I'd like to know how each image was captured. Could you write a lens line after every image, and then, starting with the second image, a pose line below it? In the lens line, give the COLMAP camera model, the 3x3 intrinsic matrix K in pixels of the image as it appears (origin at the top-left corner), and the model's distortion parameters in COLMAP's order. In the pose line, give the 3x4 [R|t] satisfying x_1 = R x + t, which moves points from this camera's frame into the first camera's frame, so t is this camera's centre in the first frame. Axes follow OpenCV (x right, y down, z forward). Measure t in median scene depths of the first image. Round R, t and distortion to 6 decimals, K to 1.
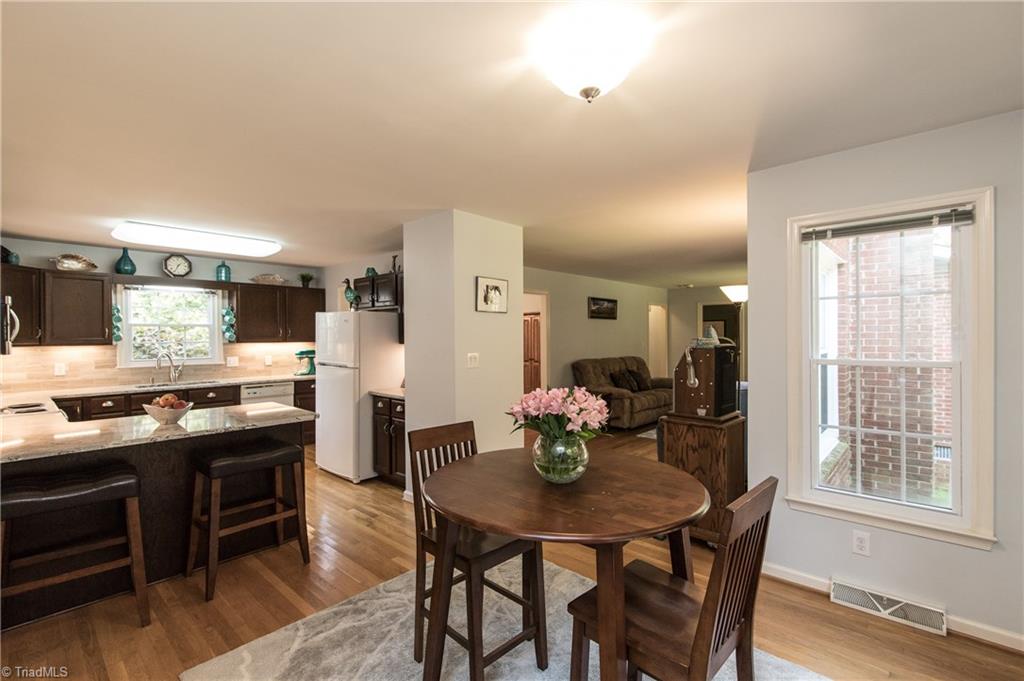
lens RADIAL K [[462.1, 0, 512.0], [0, 462.1, 340.5], [0, 0, 1]] dist [-0.001321, 0.001123]
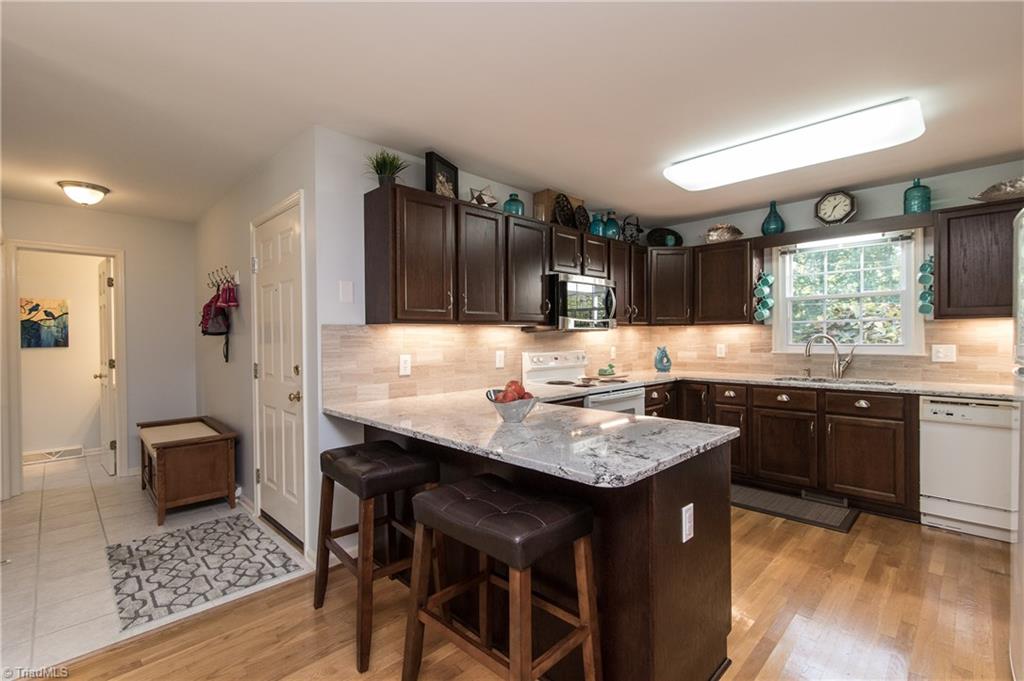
lens RADIAL K [[462.1, 0, 512.0], [0, 462.1, 340.5], [0, 0, 1]] dist [-0.001321, 0.001123]
pose [[-0.038110, 0.016267, -0.999141, -0.022222], [-0.000533, 0.999867, 0.016300, 0.024823], [0.999273, 0.001154, -0.038096, 0.574931]]
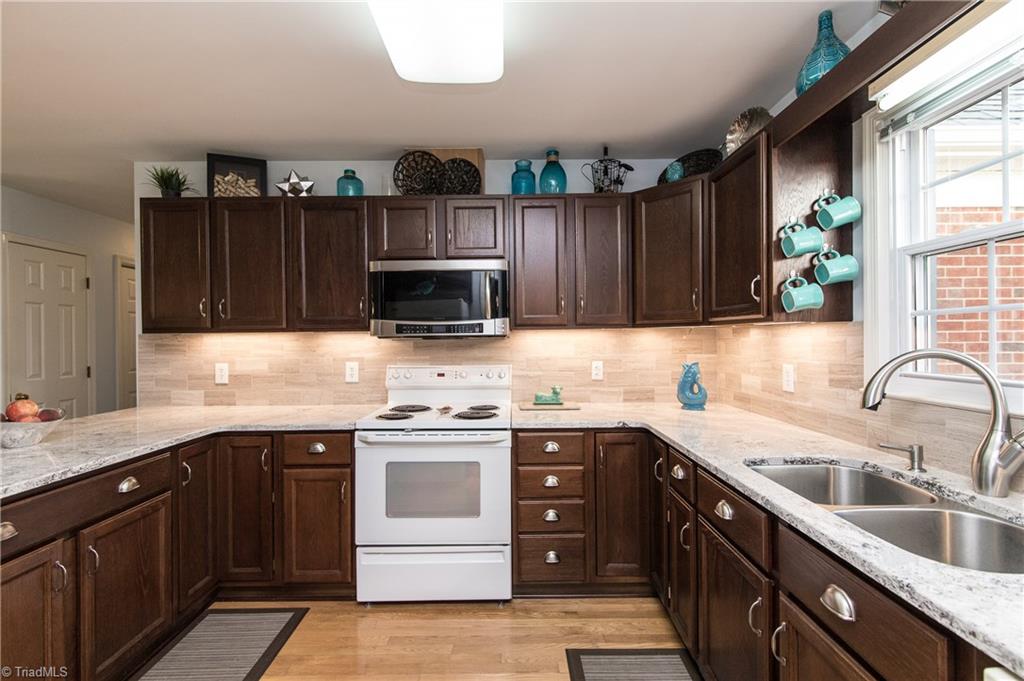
lens RADIAL K [[462.1, 0, 512.0], [0, 462.1, 340.5], [0, 0, 1]] dist [-0.001321, 0.001123]
pose [[-0.732794, 0.014420, -0.680298, -0.456223], [0.005610, 0.999869, 0.015150, 0.017282], [0.680427, 0.007285, -0.732779, 1.075660]]
